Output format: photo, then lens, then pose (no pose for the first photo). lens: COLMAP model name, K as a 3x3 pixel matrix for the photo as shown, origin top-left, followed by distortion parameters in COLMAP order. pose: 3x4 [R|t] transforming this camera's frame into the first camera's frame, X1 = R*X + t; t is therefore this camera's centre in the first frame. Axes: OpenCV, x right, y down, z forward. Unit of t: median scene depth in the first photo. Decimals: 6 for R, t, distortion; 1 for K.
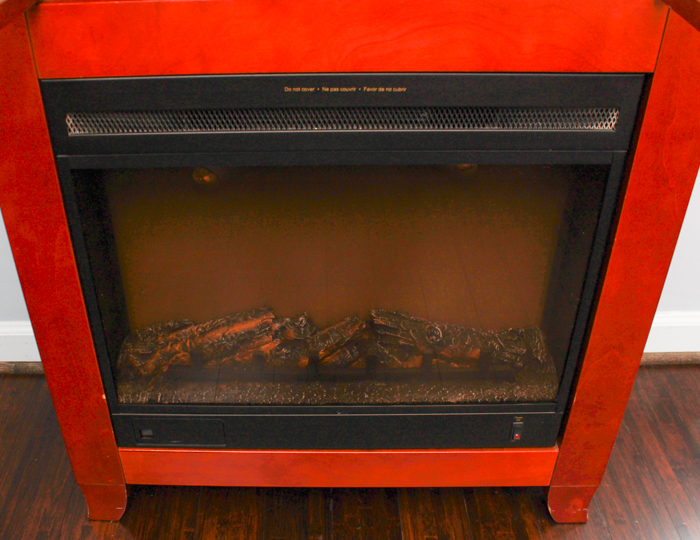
lens RADIAL K [[722.5, 0, 302.1], [0, 722.5, 252.4], [0, 0, 1]] dist [-0.114183, 0.038949]
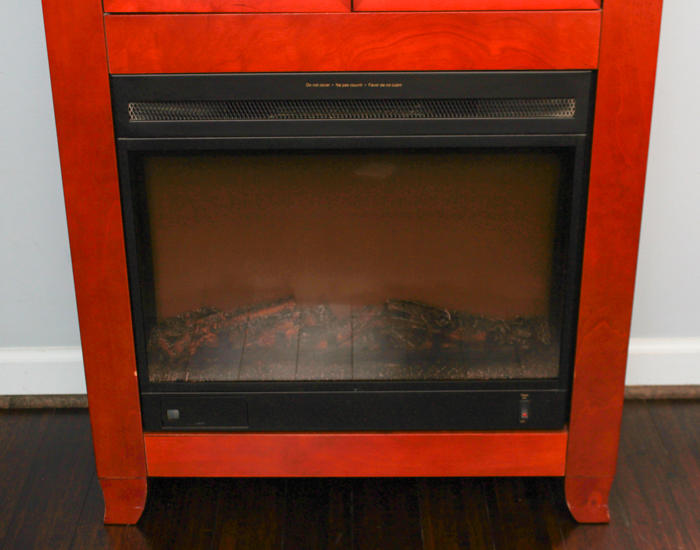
lens RADIAL K [[1159.0, 0, 350.0], [0, 1159.0, 275.0], [0, 0, 1]] dist [-0.014189, -0.097350]
pose [[0.999879, 0.000958, 0.015503, 0.016179], [0.001015, 0.991931, -0.126773, 0.271656], [-0.015499, 0.126773, 0.991811, -0.735084]]
